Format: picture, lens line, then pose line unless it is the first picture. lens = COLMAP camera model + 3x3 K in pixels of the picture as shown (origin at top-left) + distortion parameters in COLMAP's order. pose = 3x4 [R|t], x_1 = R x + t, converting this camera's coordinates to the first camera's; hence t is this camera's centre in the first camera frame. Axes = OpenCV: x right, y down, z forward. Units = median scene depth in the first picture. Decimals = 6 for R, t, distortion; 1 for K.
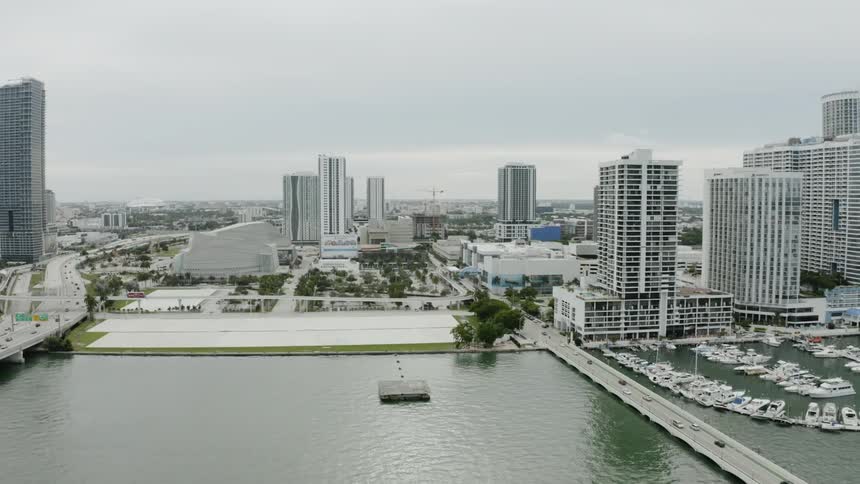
lens RADIAL K [[687.9, 0, 430.0], [0, 687.9, 242.0], [0, 0, 1]] dist [-0.187420, 0.016253]
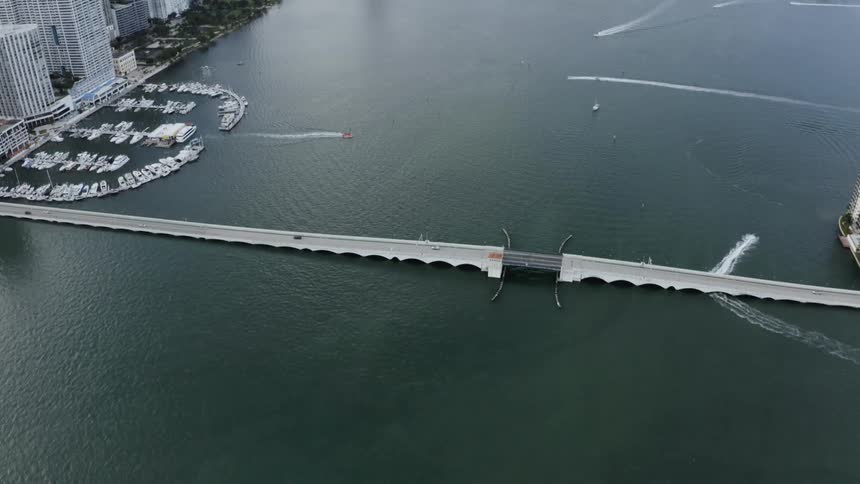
lens RADIAL K [[690.4, 0, 430.0], [0, 690.4, 242.0], [0, 0, 1]] dist [-0.223878, 0.063165]
pose [[0.350658, -0.511253, 0.784640, -0.496406], [0.074017, 0.850348, 0.520989, -0.365566], [-0.933574, -0.124613, 0.336023, -0.402416]]
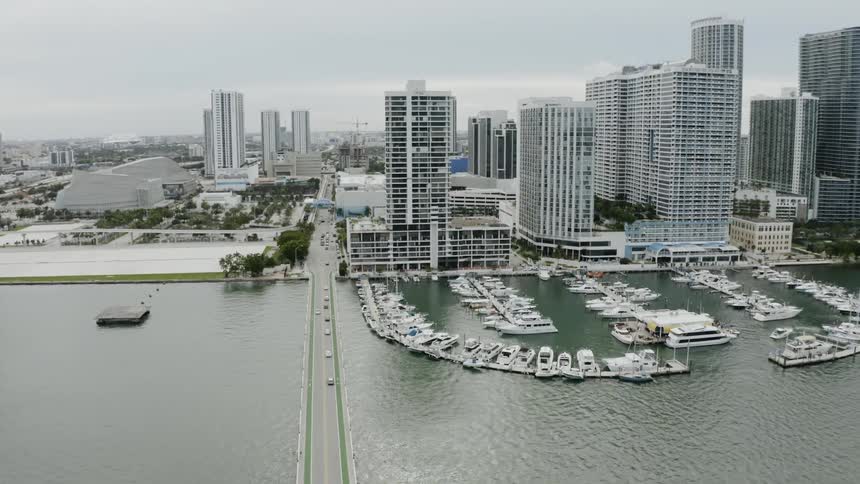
lens RADIAL K [[687.9, 0, 430.0], [0, 687.9, 242.0], [0, 0, 1]] dist [-0.187420, 0.016253]
pose [[0.999984, -0.004259, 0.003763, 0.330009], [0.003866, 0.995095, 0.098847, 0.000270], [-0.004165, -0.098831, 0.995096, -0.023549]]
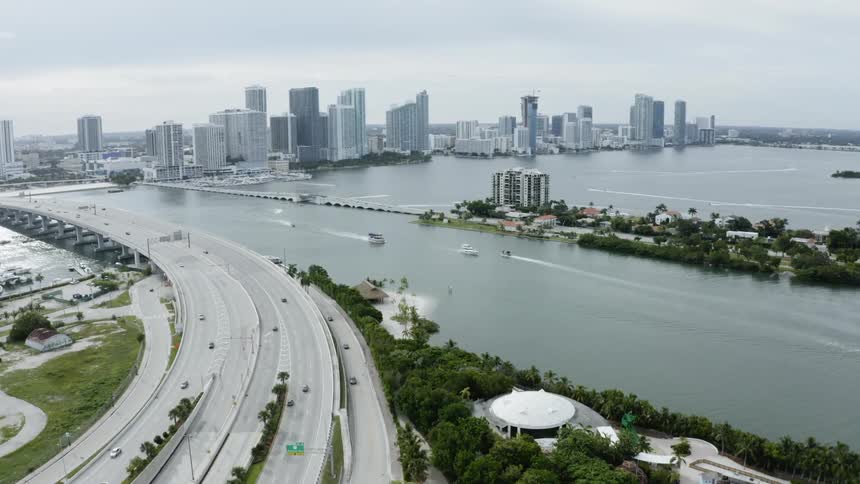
lens RADIAL K [[687.9, 0, 430.0], [0, 687.9, 242.0], [0, 0, 1]] dist [-0.187420, 0.016253]
pose [[0.771460, -0.118388, 0.625167, -0.735751], [0.052227, 0.991004, 0.123218, 0.104316], [-0.634130, -0.062407, 0.770704, -2.135034]]
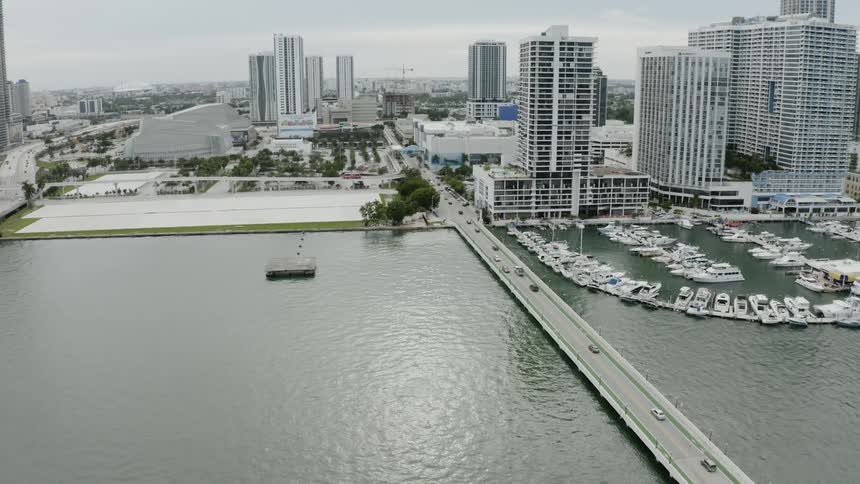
lens RADIAL K [[687.9, 0, 430.0], [0, 687.9, 242.0], [0, 0, 1]] dist [-0.187420, 0.016253]
pose [[0.999990, -0.004052, 0.001648, 0.126153], [0.003703, 0.984719, 0.174114, 0.001160], [-0.002328, -0.174106, 0.984724, -0.008576]]
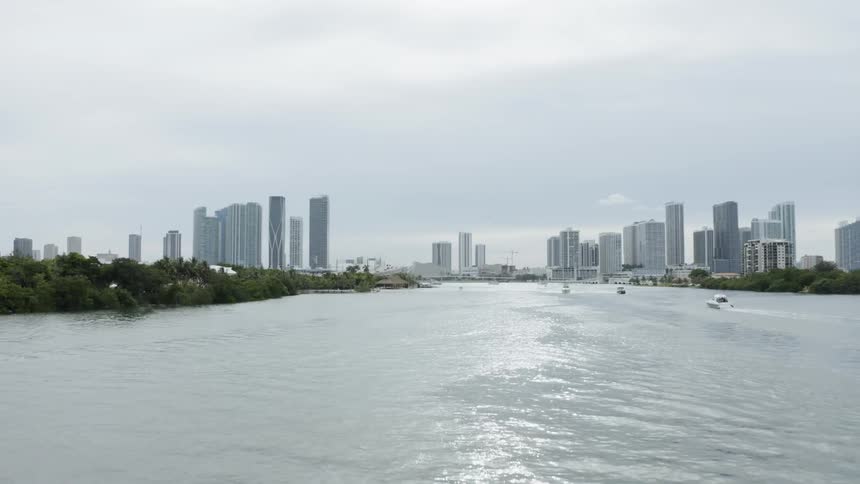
lens RADIAL K [[687.9, 0, 430.0], [0, 687.9, 242.0], [0, 0, 1]] dist [-0.187420, 0.016253]
pose [[0.992946, -0.007212, -0.118349, 0.014214], [-0.006881, 0.992961, -0.118244, 0.362162], [0.118368, 0.118224, 0.985907, -2.577152]]
